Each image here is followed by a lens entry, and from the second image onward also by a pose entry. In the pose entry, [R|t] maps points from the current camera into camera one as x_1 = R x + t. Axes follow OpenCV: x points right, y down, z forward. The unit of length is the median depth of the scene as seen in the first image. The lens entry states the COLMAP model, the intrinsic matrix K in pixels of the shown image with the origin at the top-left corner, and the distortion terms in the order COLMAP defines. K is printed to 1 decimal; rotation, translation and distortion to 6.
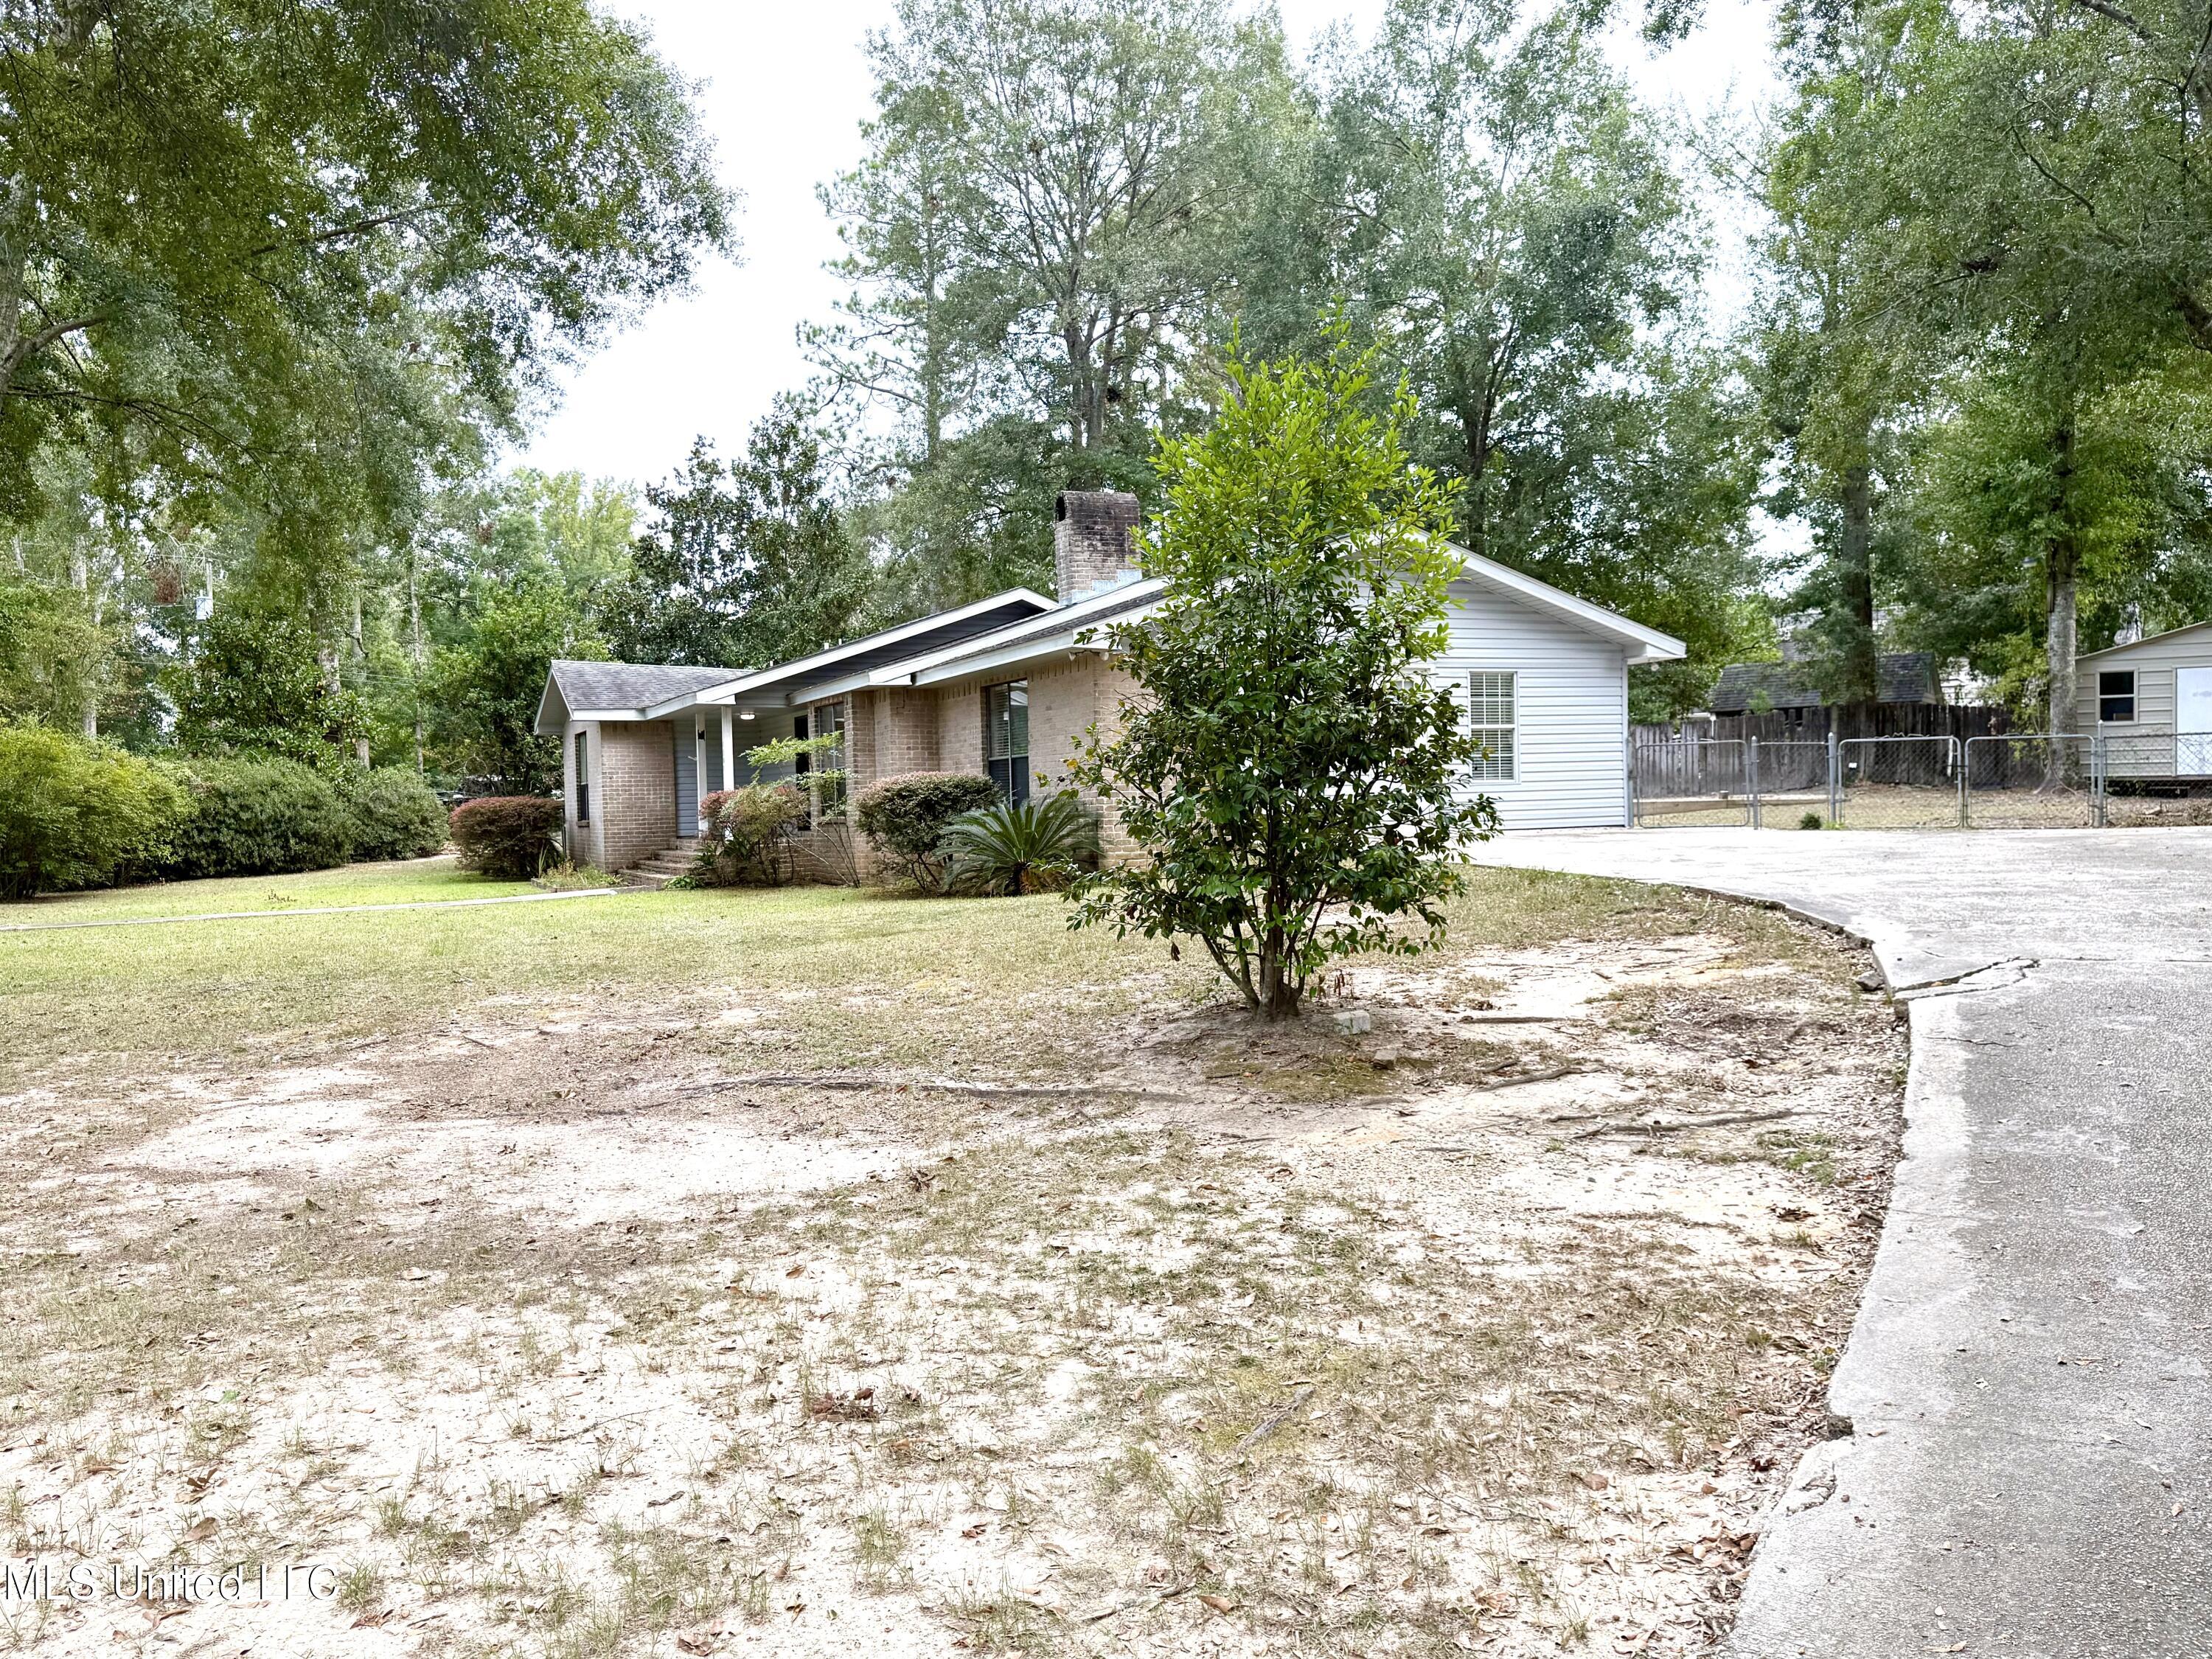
lens RADIAL K [[1771.4, 0, 1106.0], [0, 1771.4, 829.5], [0, 0, 1]] dist [0.005962, 0.000822]
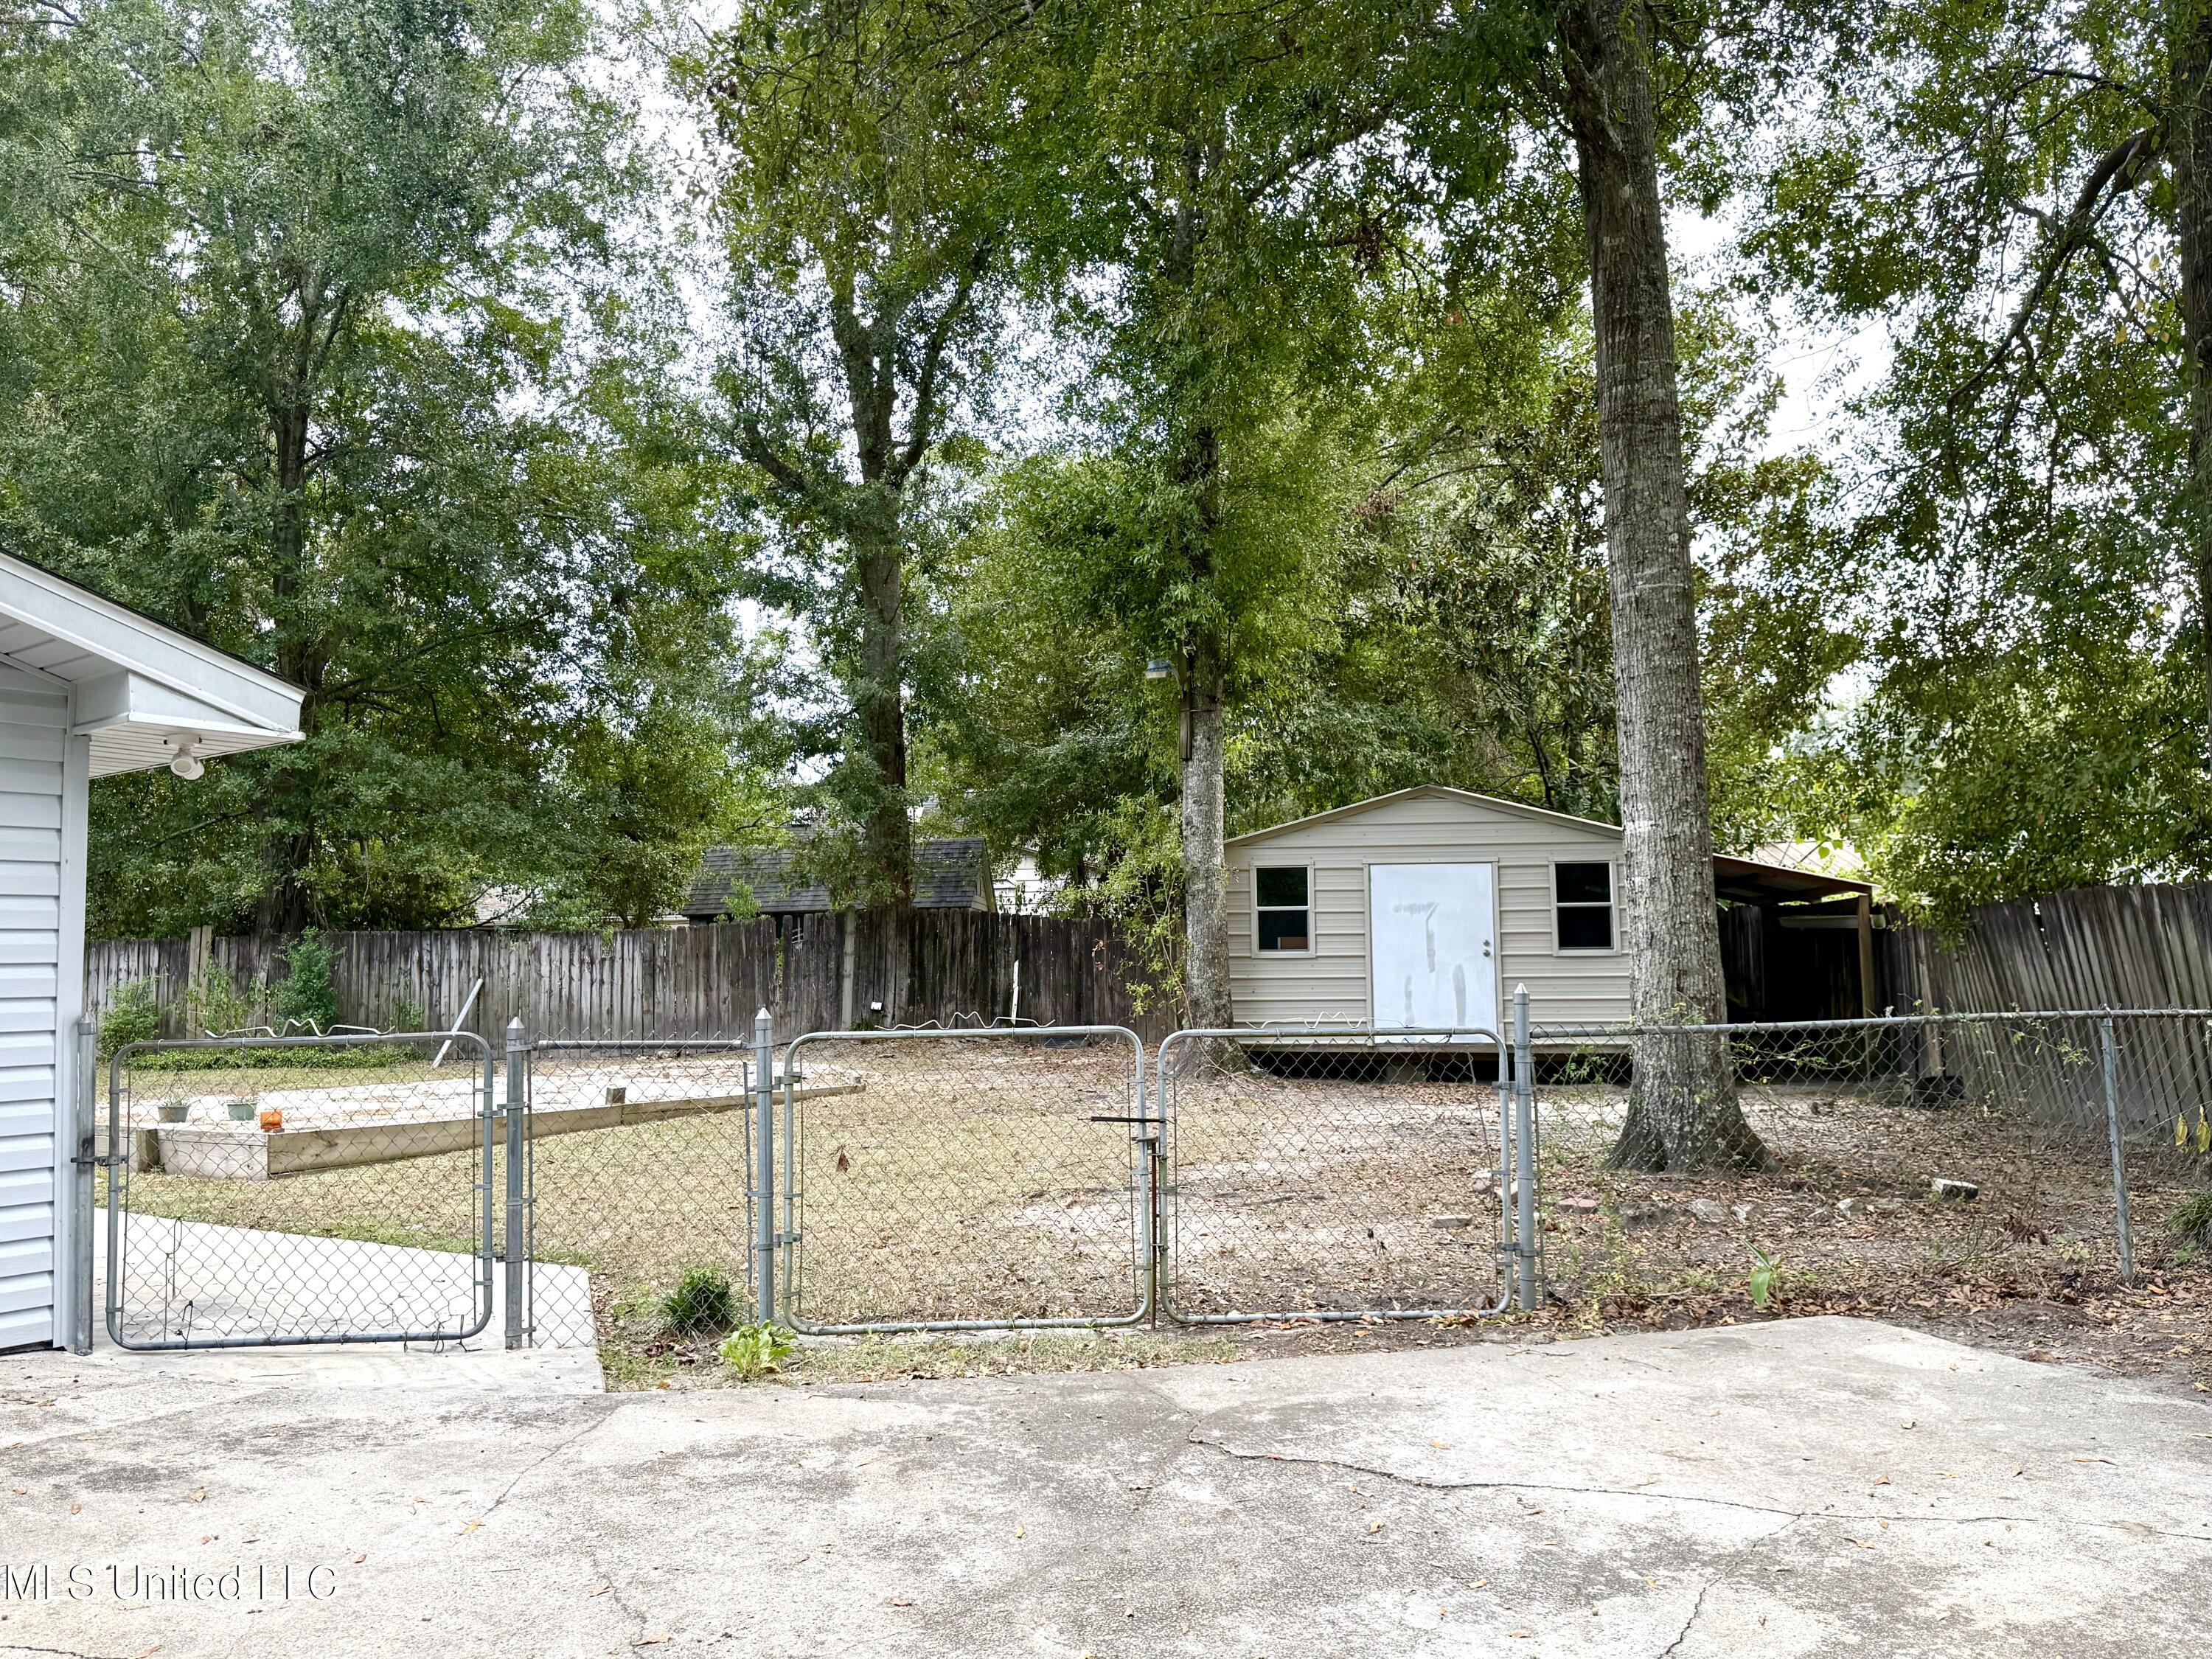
lens RADIAL K [[1771.4, 0, 1106.0], [0, 1771.4, 829.5], [0, 0, 1]] dist [0.005962, 0.000822]
pose [[0.869689, 0.046534, 0.491401, 0.192935], [0.007720, 0.994142, -0.107806, -0.032271], [-0.493539, 0.097551, 0.864235, 0.438965]]
